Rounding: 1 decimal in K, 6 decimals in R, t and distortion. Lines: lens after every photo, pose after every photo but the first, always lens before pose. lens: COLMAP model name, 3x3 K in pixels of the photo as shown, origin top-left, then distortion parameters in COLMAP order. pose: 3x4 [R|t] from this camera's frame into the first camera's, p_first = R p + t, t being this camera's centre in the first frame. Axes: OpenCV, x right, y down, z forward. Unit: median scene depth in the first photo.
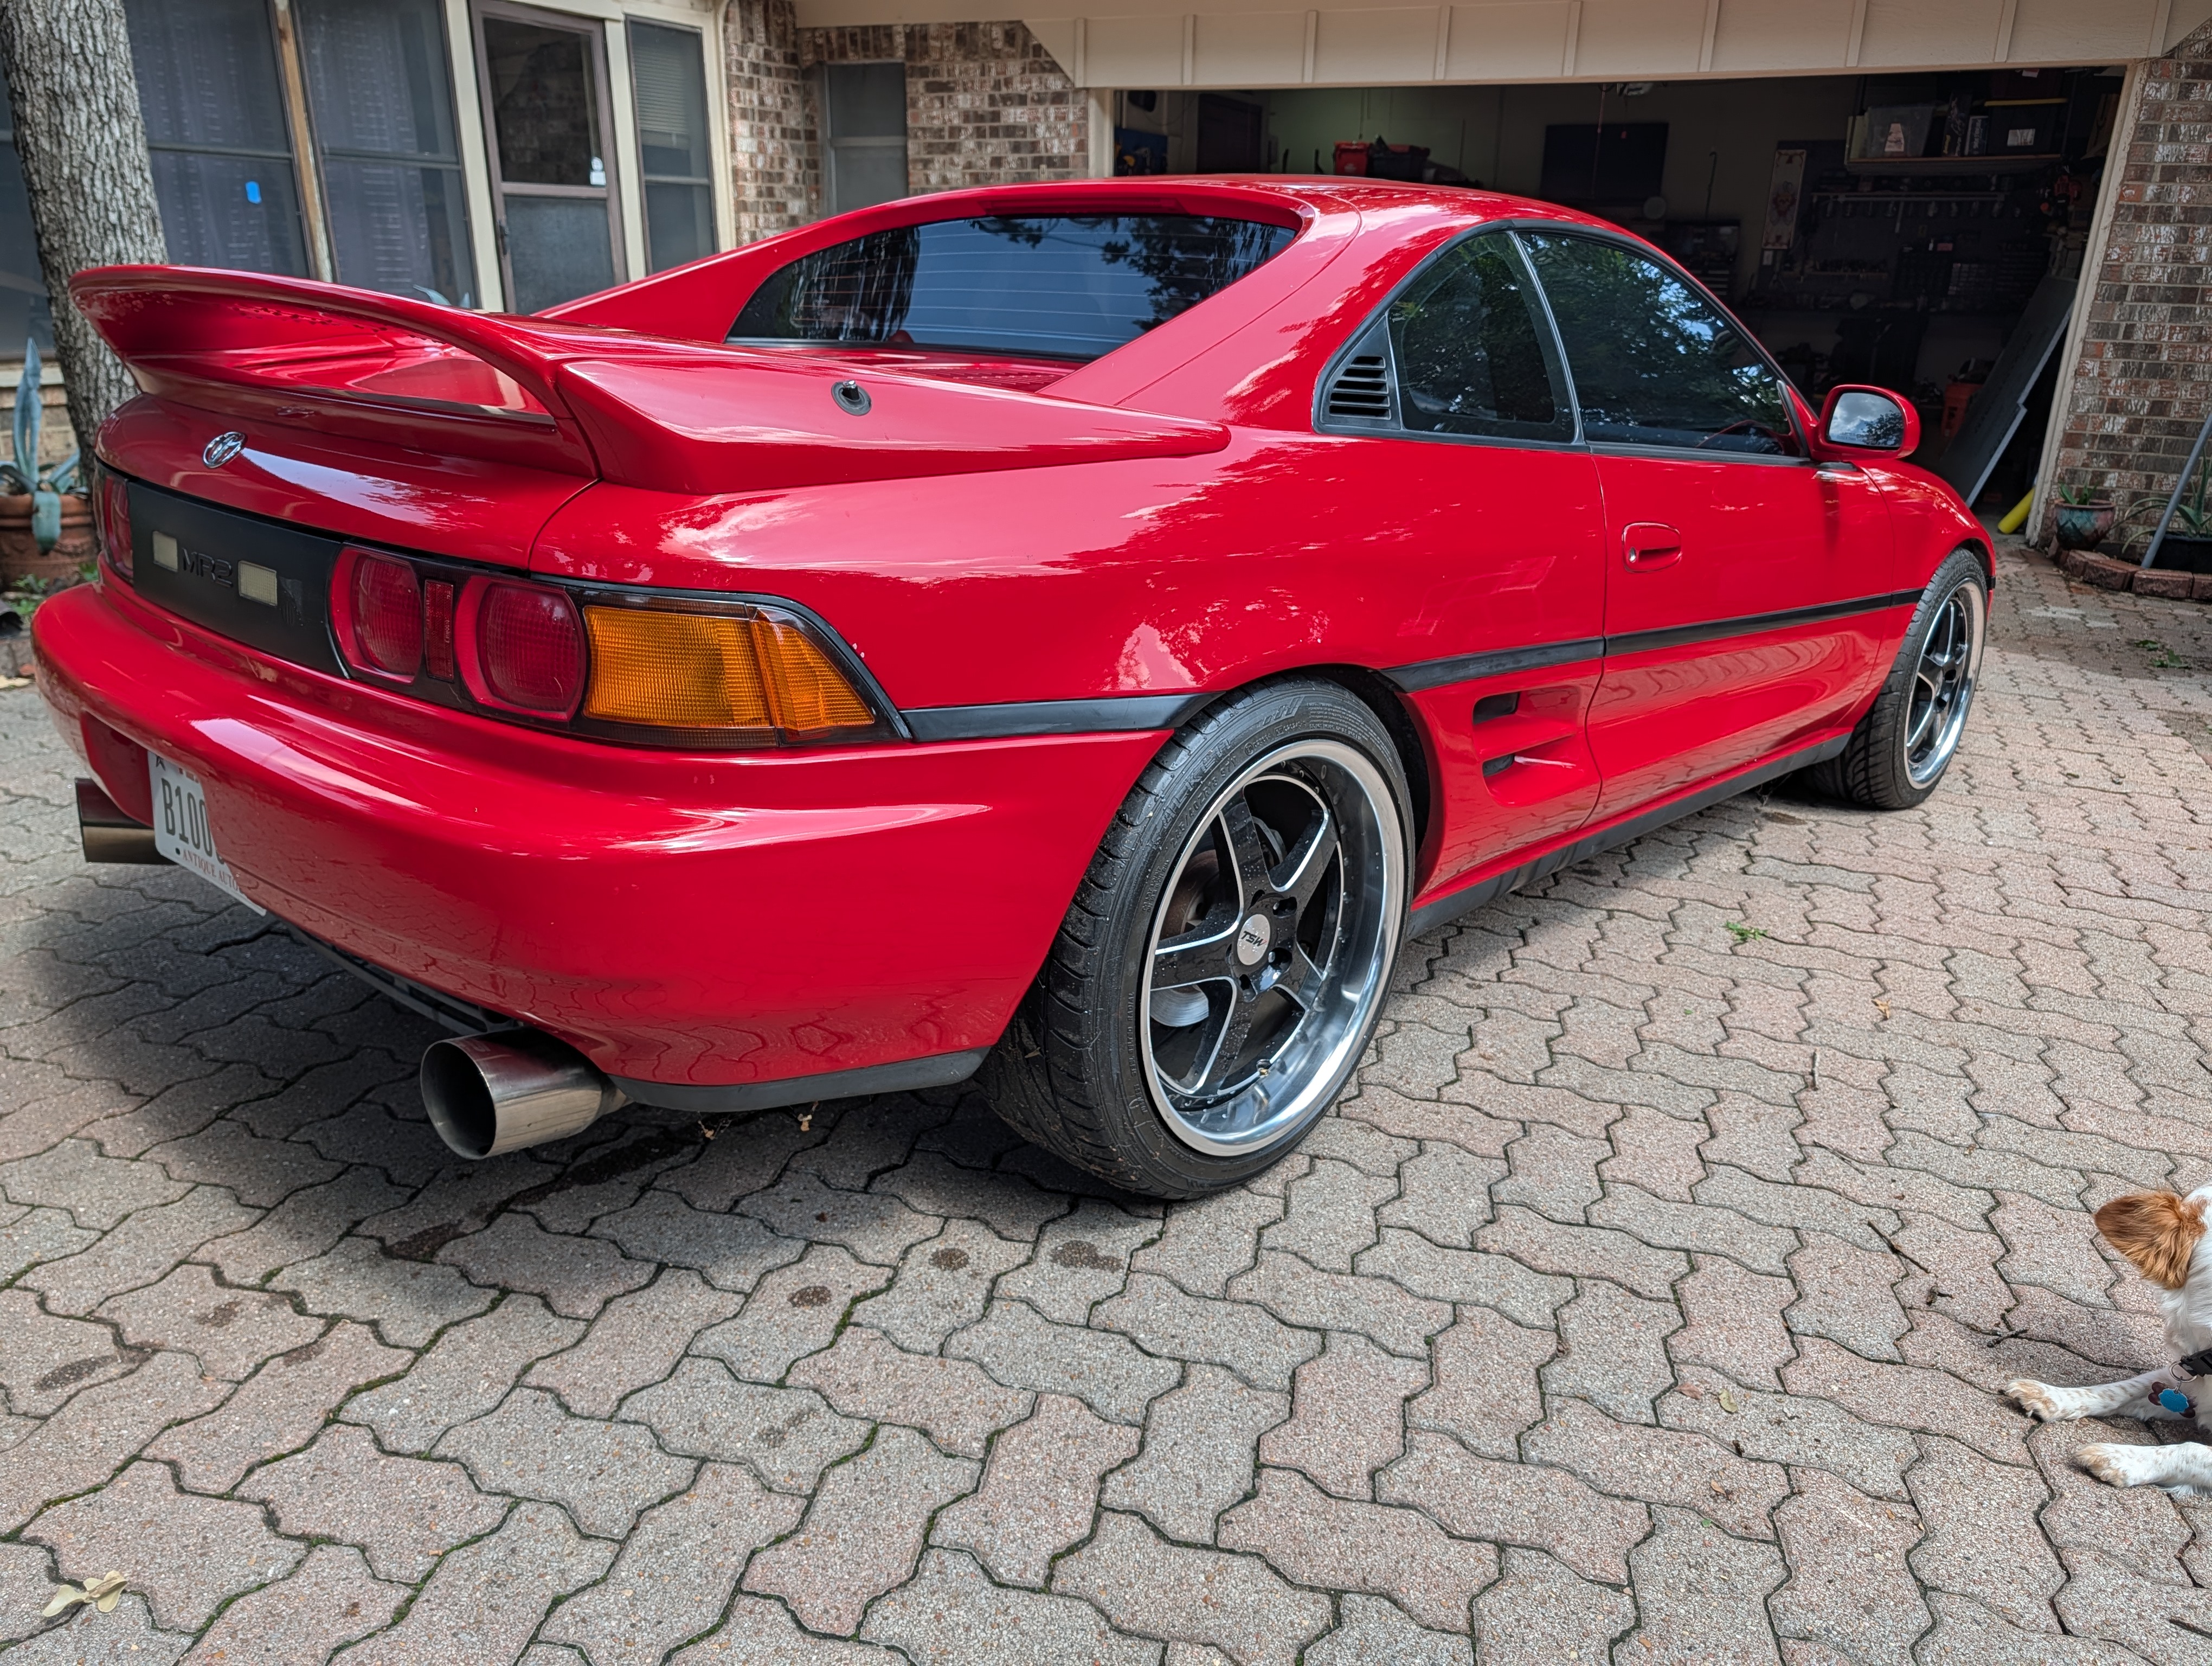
lens RADIAL K [[1591.0, 0, 1096.9], [0, 1591.0, 828.2], [0, 0, 1]] dist [0.005893, -0.006057]
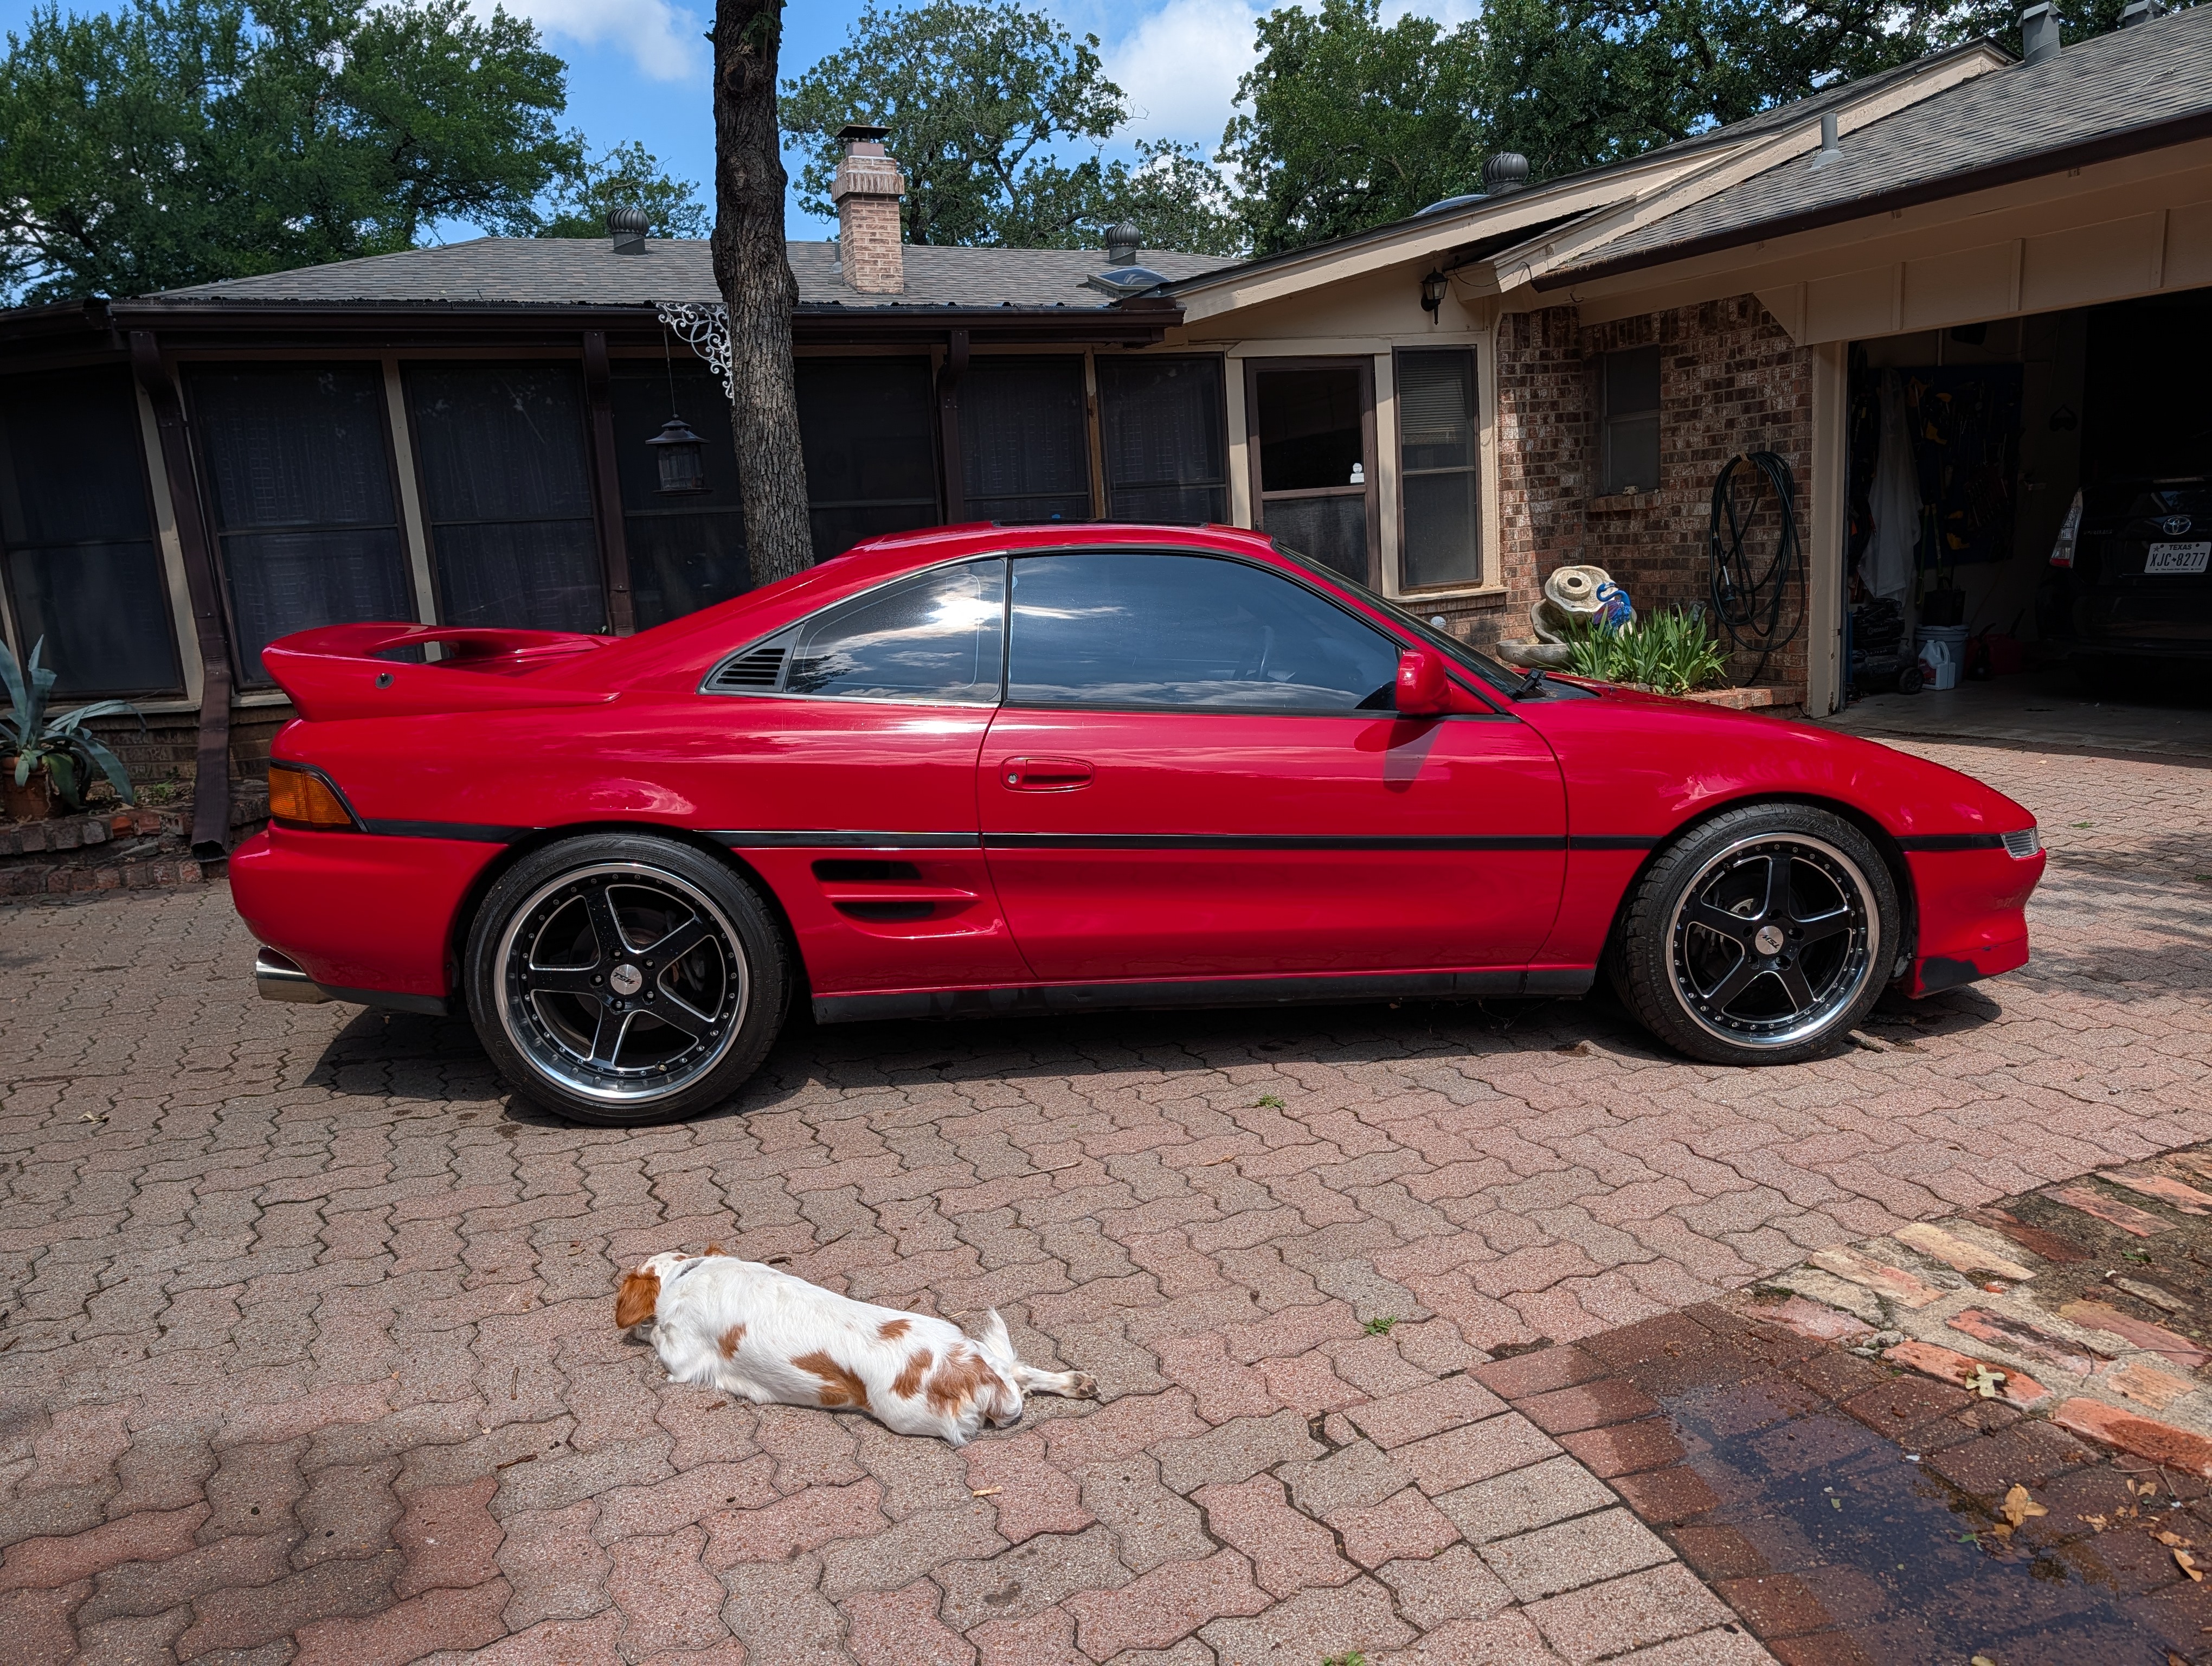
lens RADIAL K [[1591.0, 0, 1096.9], [0, 1591.0, 828.2], [0, 0, 1]] dist [0.005893, -0.006057]
pose [[0.740221, 0.058435, -0.669820, 0.345771], [-0.155061, 0.984198, -0.085497, -0.004753], [0.654240, 0.167150, 0.737585, 0.005234]]
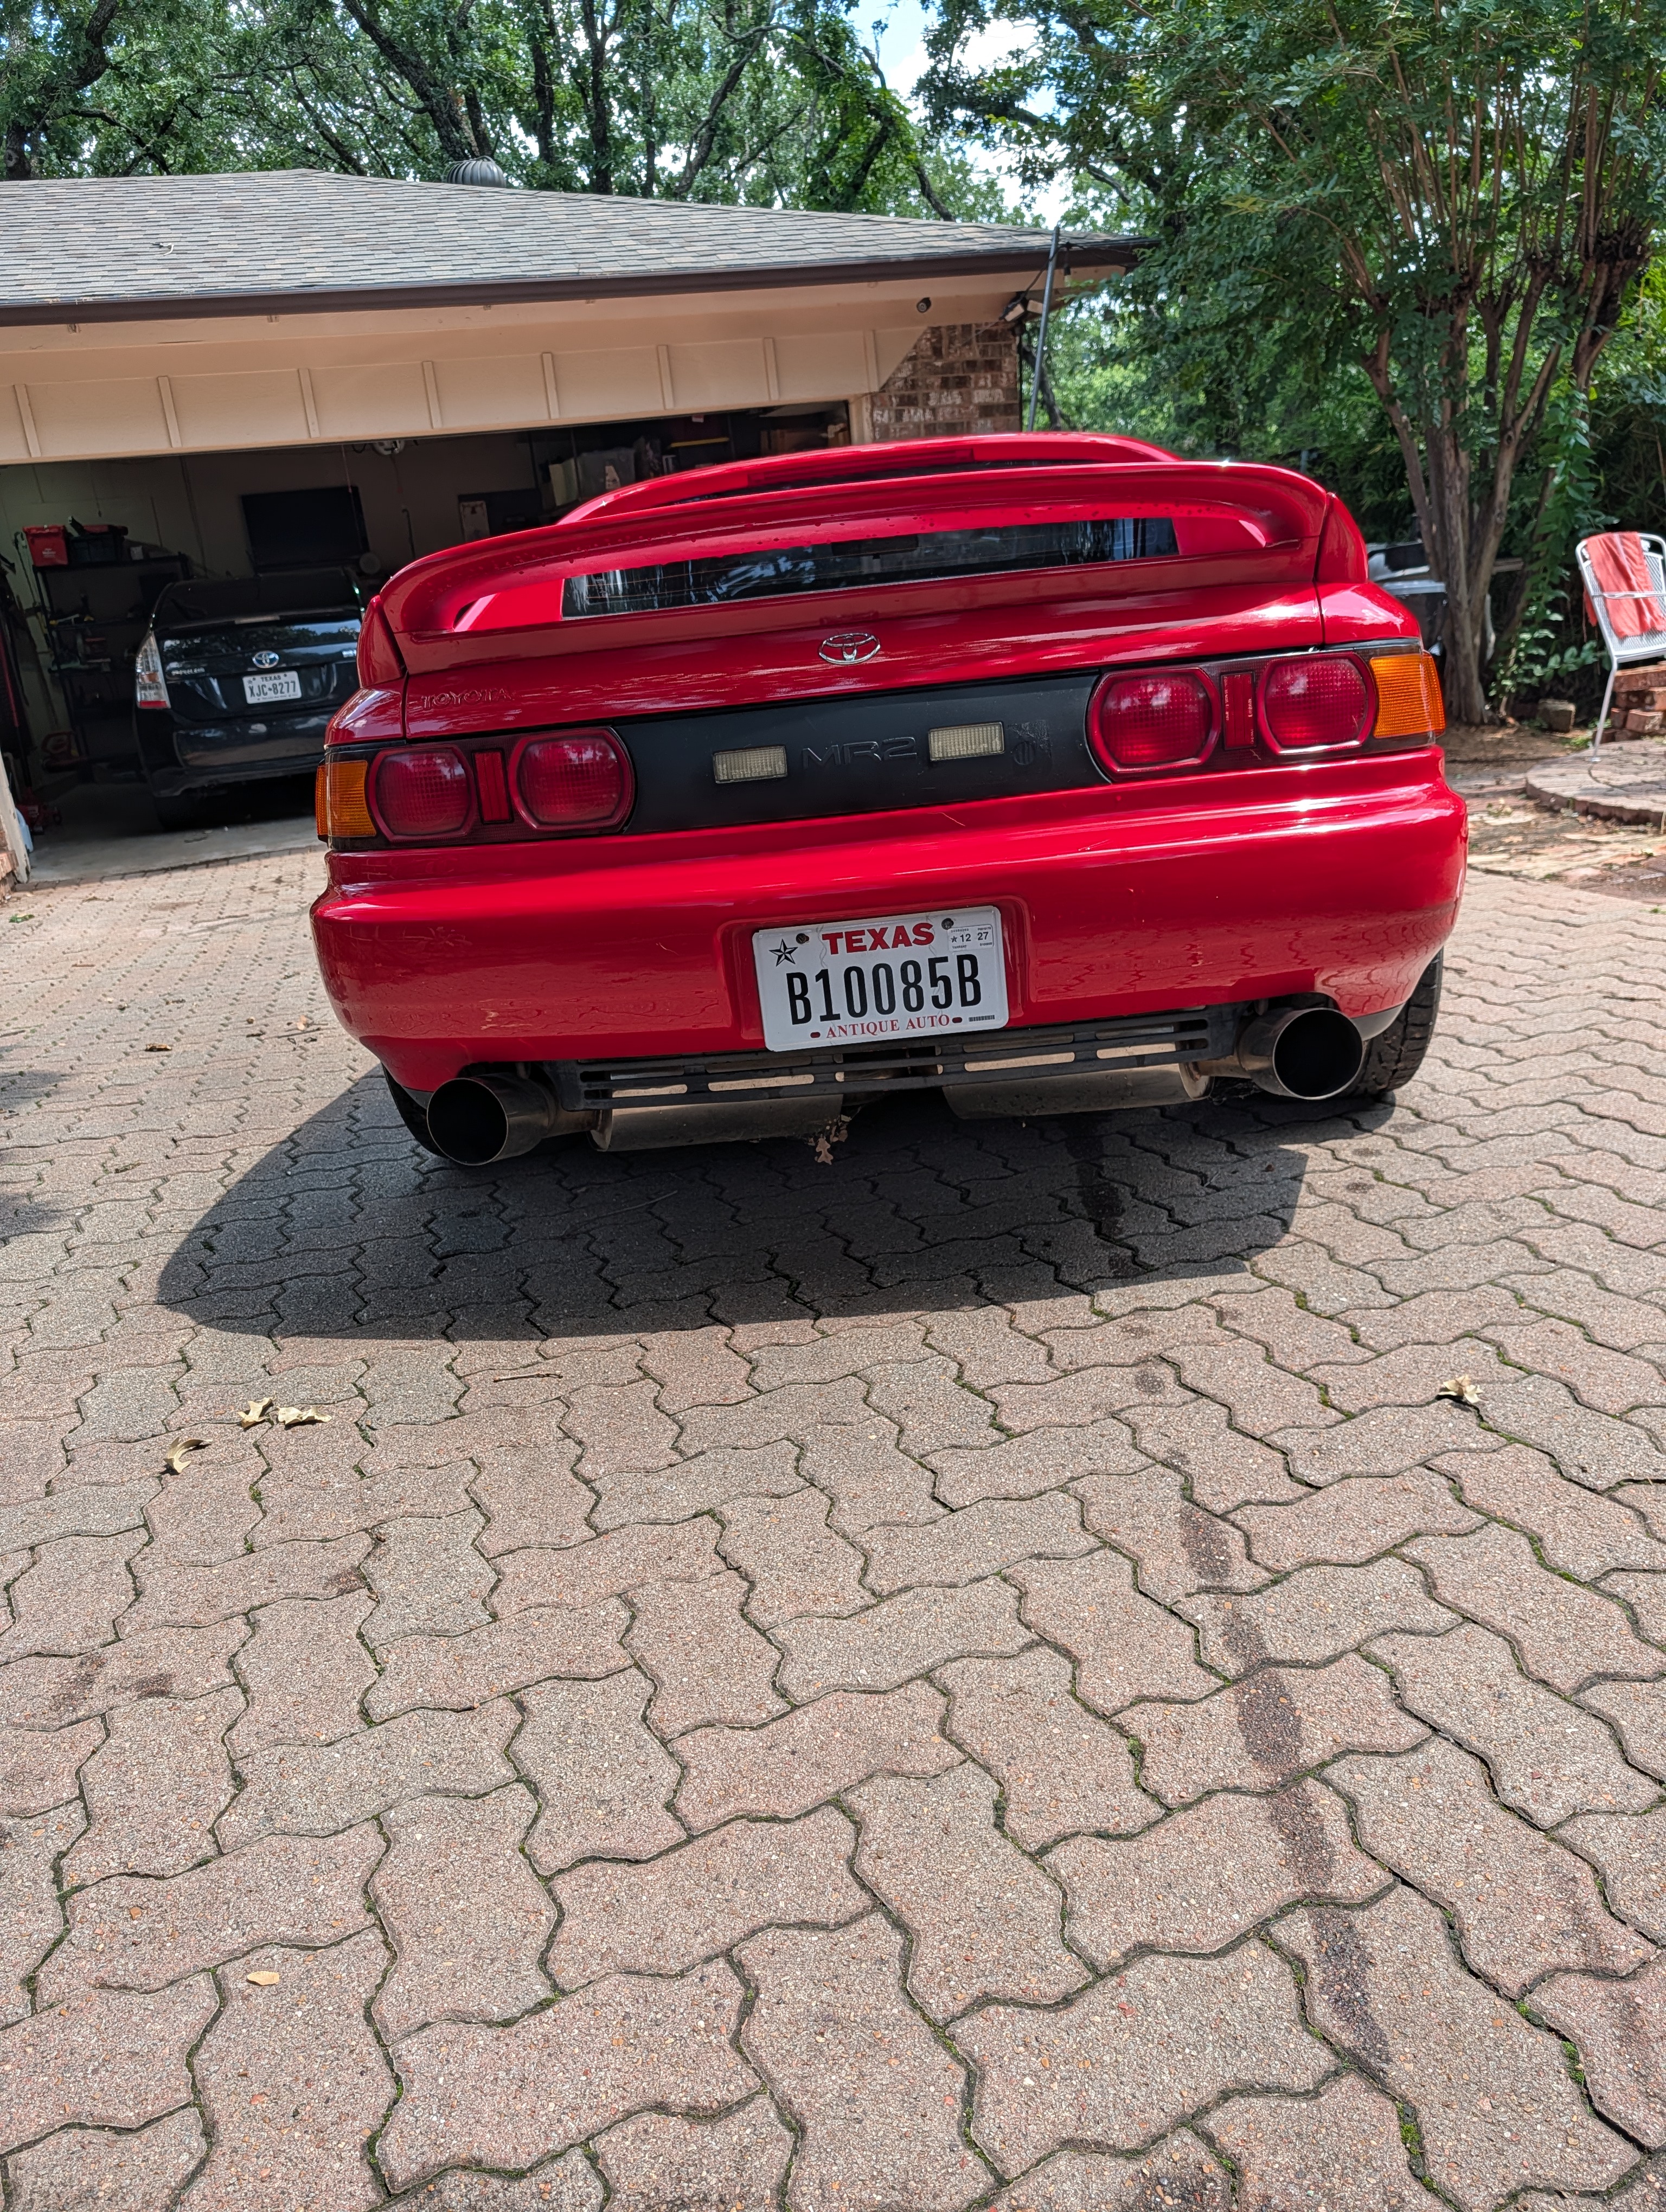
lens RADIAL K [[1658.5, 0, 833.0], [0, 1658.5, 1106.0], [0, 0, 1]] dist [-0.013227, 0.003217]
pose [[0.744937, -0.283395, 0.603950, -0.257311], [0.327180, 0.944138, 0.039467, 0.005199], [-0.581396, 0.168200, 0.796045, 0.024613]]
